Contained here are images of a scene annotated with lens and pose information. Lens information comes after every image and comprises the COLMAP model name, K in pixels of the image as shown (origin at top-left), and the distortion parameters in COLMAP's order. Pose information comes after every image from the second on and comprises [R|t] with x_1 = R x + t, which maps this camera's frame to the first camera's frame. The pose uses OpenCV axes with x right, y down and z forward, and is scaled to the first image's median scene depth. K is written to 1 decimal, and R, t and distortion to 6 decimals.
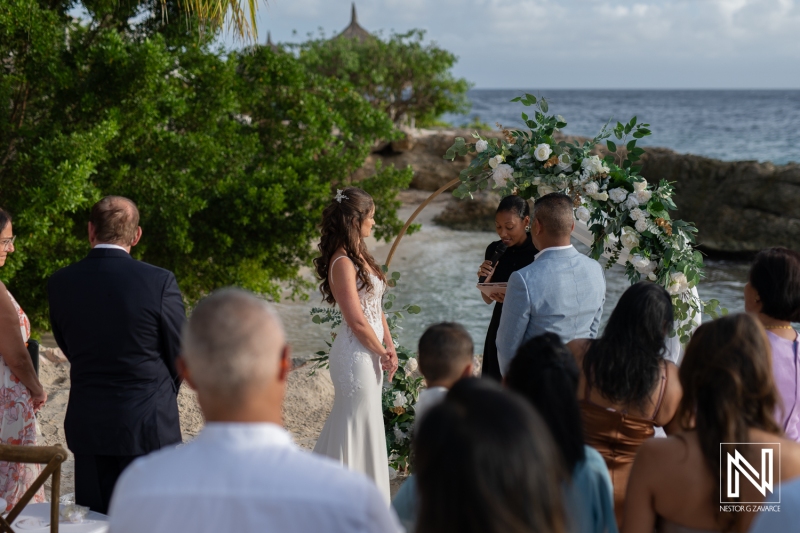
lens RADIAL K [[1193.0, 0, 400.0], [0, 1193.0, 266.5], [0, 0, 1]] dist [0.047056, 0.034060]
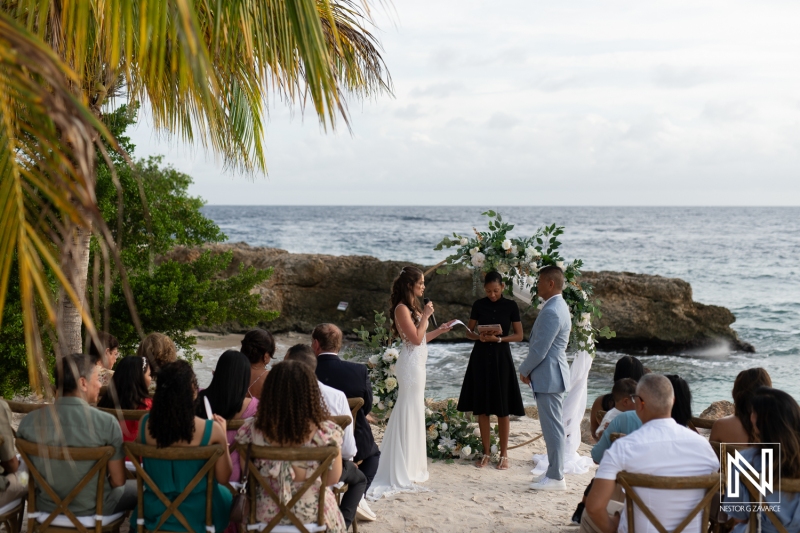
lens RADIAL K [[1193.0, 0, 400.0], [0, 1193.0, 266.5], [0, 0, 1]] dist [0.047056, 0.034060]
pose [[0.950699, -0.016727, 0.309663, -0.532711], [0.046636, 0.994900, -0.089434, 0.077468], [-0.306588, 0.099466, 0.946631, -0.537982]]
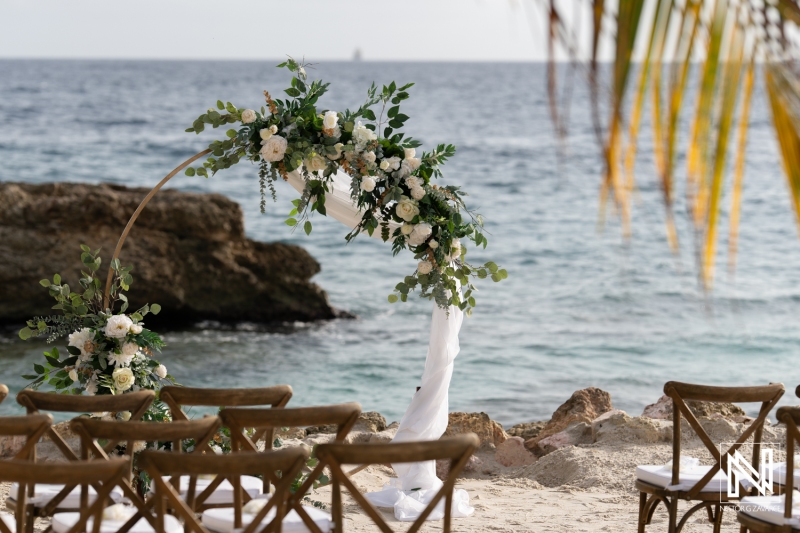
lens RADIAL K [[2446.4, 0, 400.0], [0, 2446.4, 266.5], [0, 0, 1]] dist [-0.043324, -0.177093]
pose [[0.752660, -0.054220, 0.656173, -1.085903], [0.094775, 0.995146, -0.026482, 0.074401], [-0.651553, 0.082121, 0.754145, -0.478014]]
